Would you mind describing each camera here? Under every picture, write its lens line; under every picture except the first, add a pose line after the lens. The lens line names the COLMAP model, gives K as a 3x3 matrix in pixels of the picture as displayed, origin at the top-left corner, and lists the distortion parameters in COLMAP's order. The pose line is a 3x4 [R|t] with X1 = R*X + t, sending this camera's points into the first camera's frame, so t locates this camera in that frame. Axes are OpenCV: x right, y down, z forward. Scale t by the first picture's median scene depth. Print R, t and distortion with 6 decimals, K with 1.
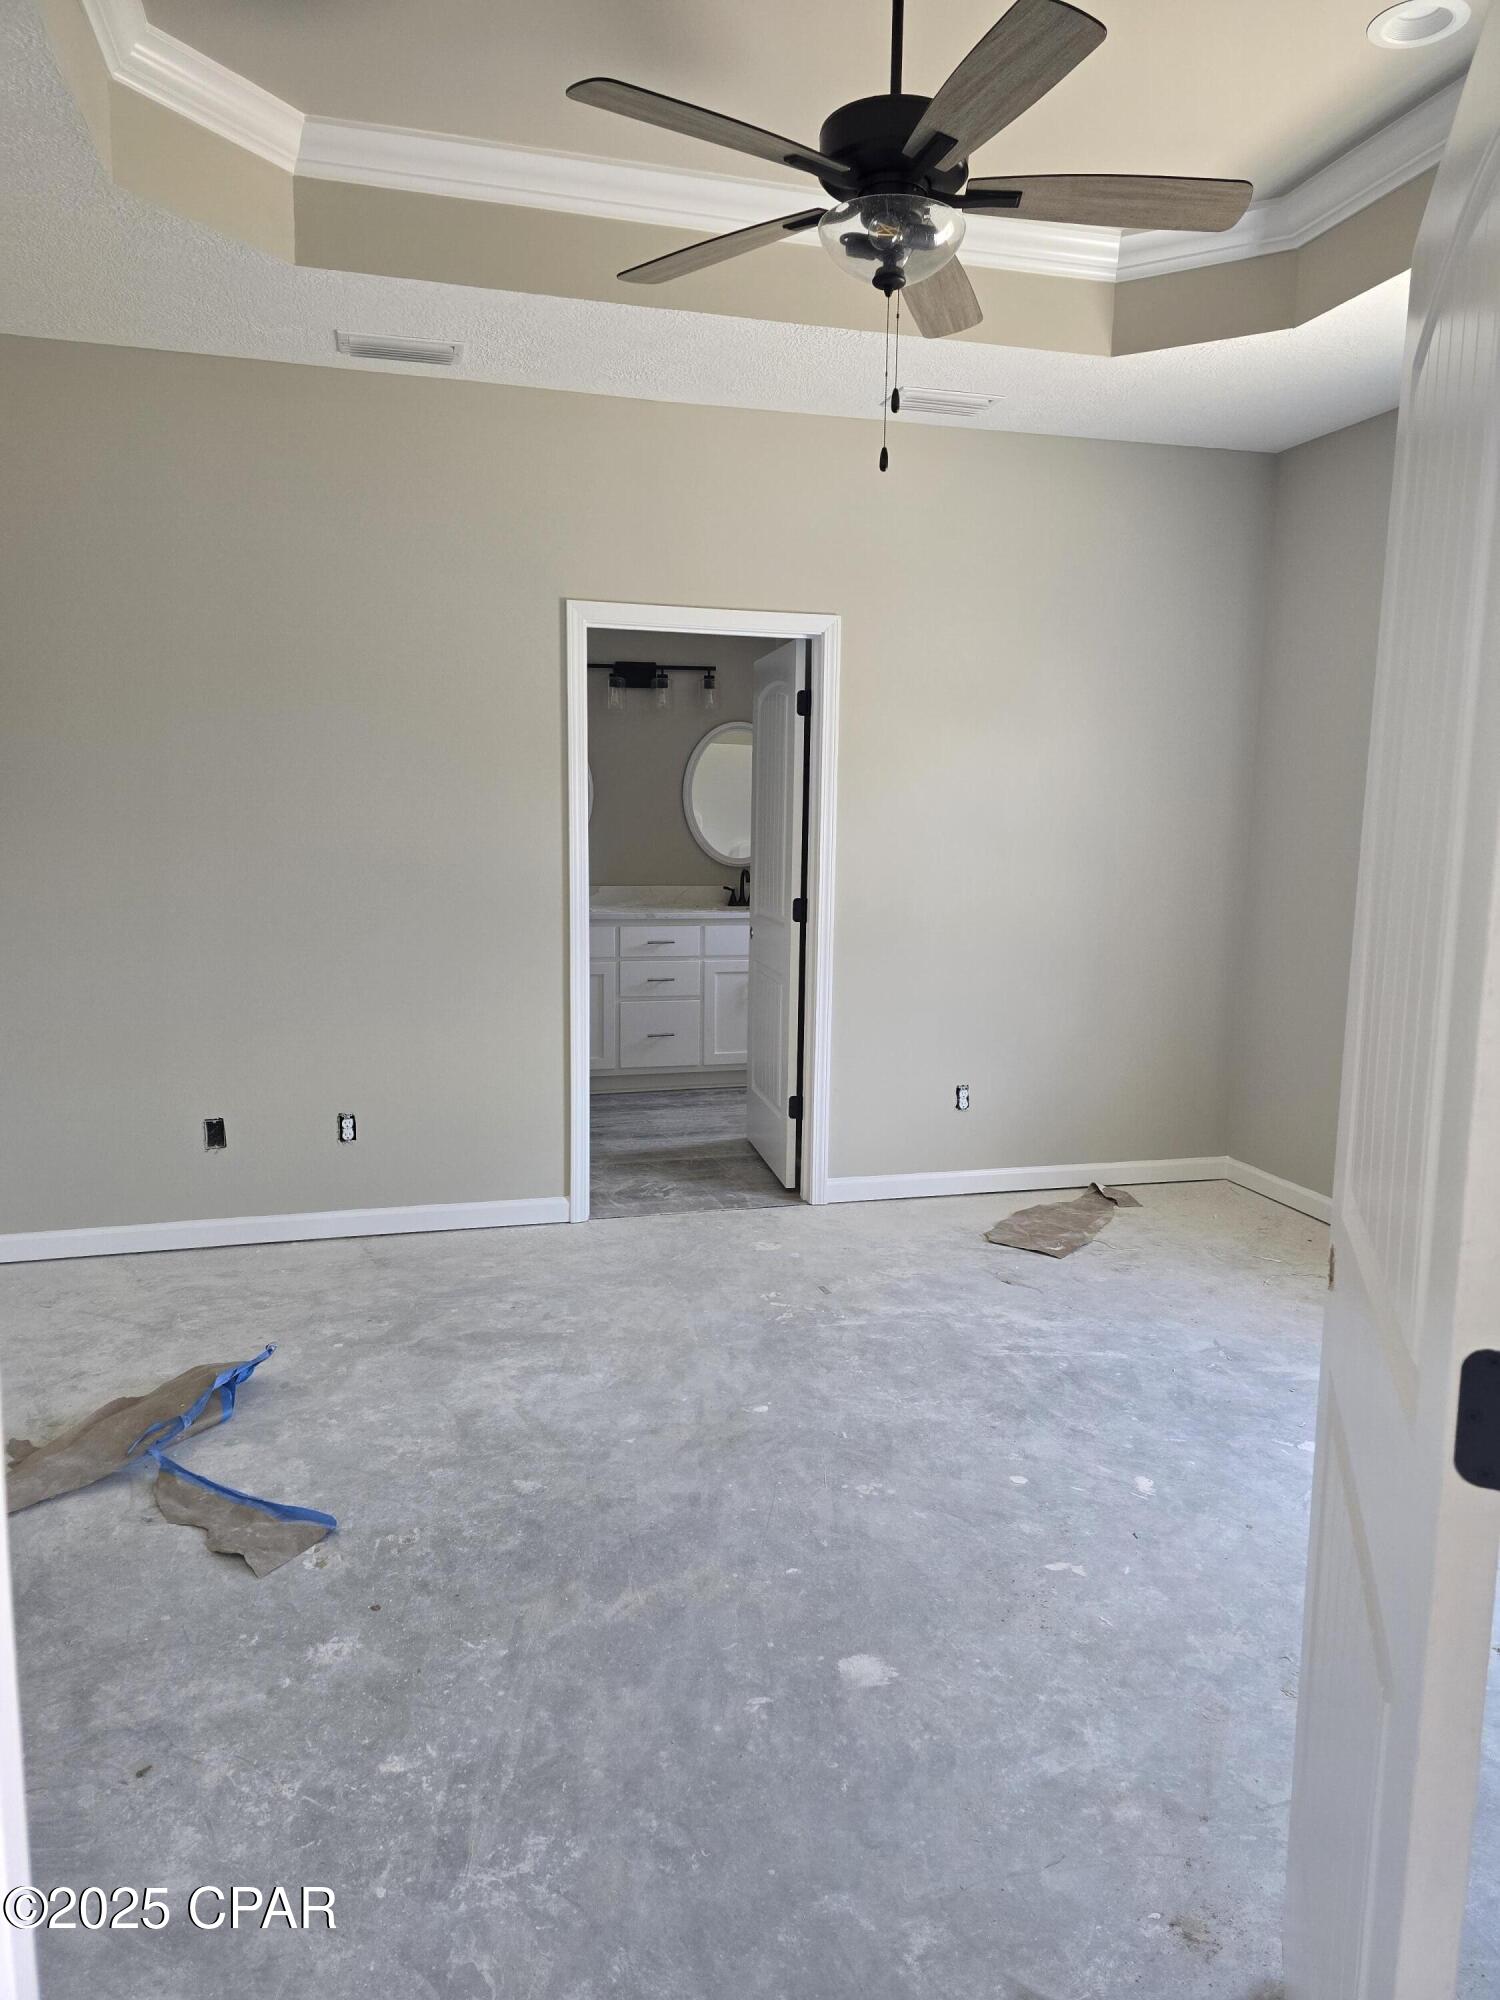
lens RADIAL K [[1350.4, 0, 752.4], [0, 1350.4, 998.1], [0, 0, 1]] dist [0.004739, 0.000757]
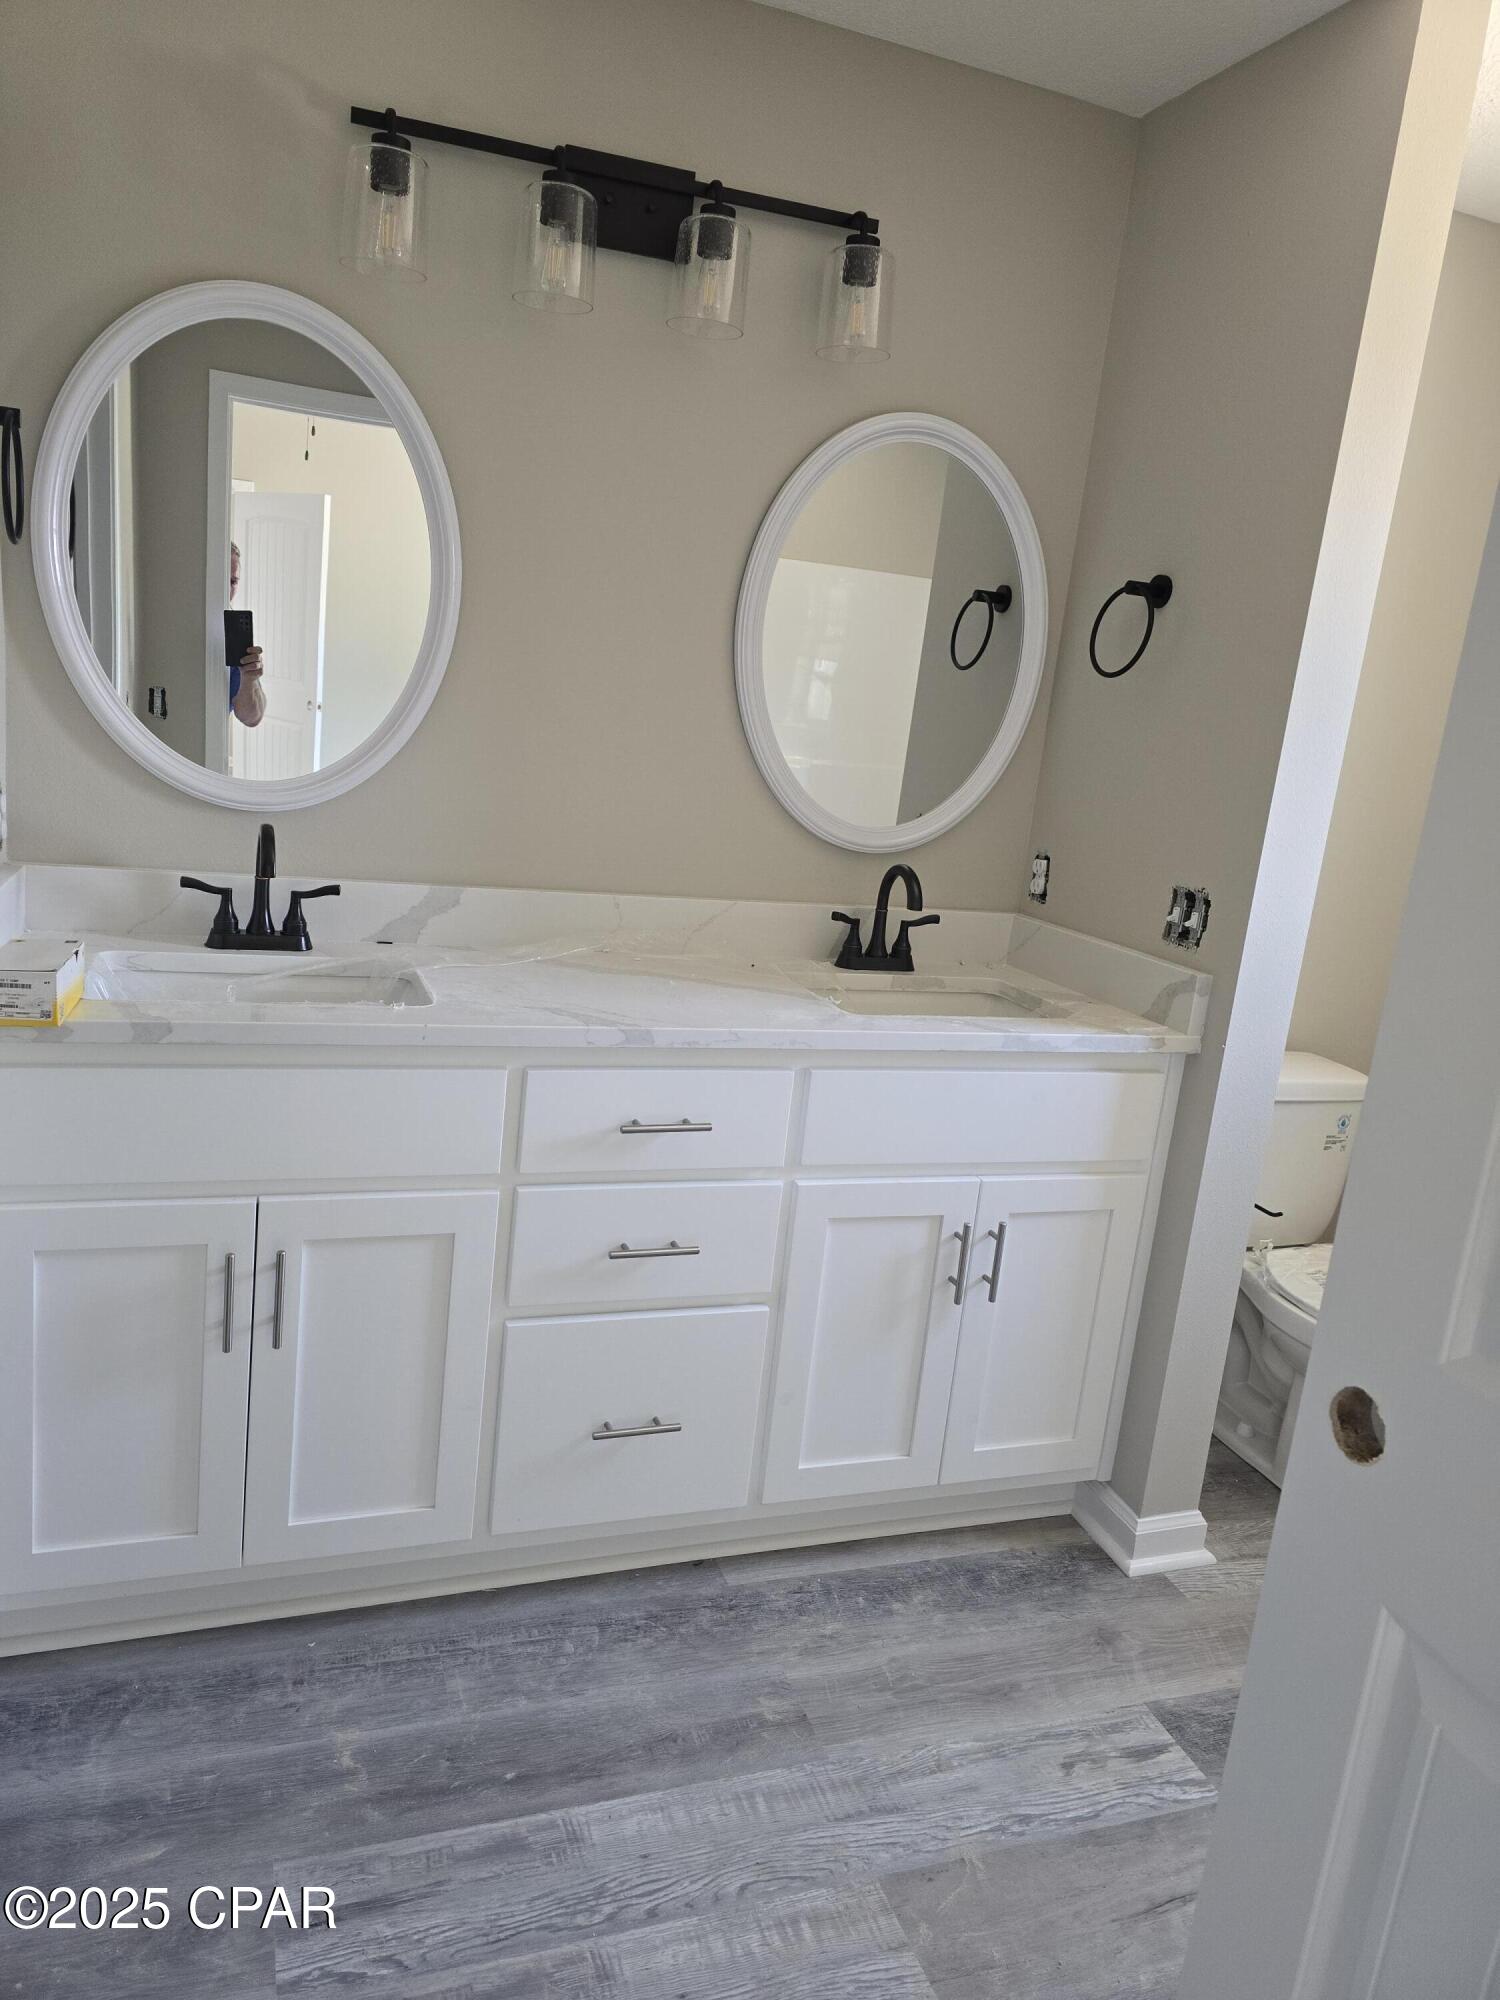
lens RADIAL K [[1350.4, 0, 743.1], [0, 1350.4, 1000.7], [0, 0, 1]] dist [0.004739, 0.000757]
pose [[0.994069, 0.072223, 0.081307, -0.072571], [-0.078520, 0.993926, 0.077115, -0.087141], [-0.075244, -0.083042, 0.993701, 0.681844]]
